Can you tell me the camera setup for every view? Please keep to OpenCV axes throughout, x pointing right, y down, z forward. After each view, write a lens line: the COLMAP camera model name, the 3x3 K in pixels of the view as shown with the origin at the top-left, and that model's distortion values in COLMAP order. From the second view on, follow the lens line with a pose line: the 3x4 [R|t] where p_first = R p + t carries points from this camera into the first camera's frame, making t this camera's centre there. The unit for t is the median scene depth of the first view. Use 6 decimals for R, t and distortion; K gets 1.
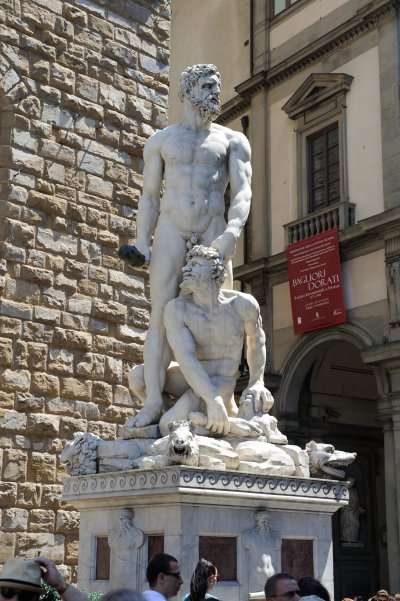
lens RADIAL K [[1005.1, 0, 201.1], [0, 1005.1, 301.3], [0, 0, 1]] dist [0.129908, 0.000000]
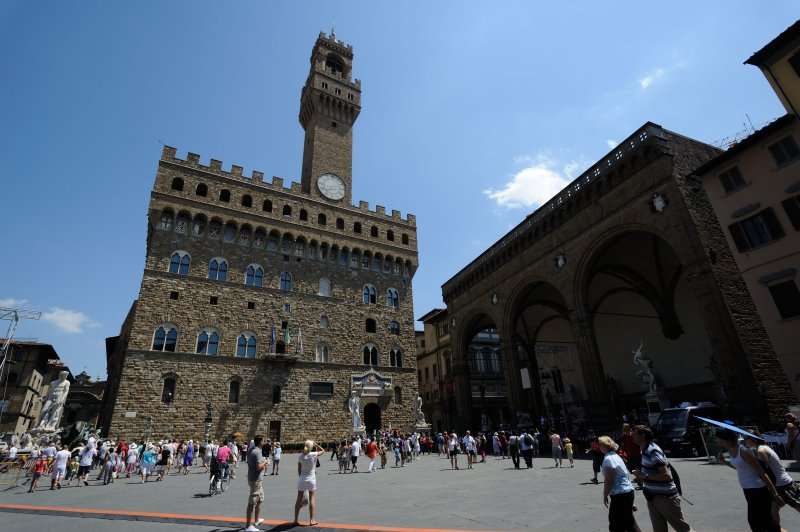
lens RADIAL K [[389.5, 0, 402.9], [0, 389.5, 271.1], [0, 0, 1]] dist [-0.032621, -0.000151]
pose [[0.980870, -0.126513, -0.147945, 0.548360], [0.103703, 0.982790, -0.152874, -0.743990], [0.164740, 0.134607, 0.977109, -2.935316]]
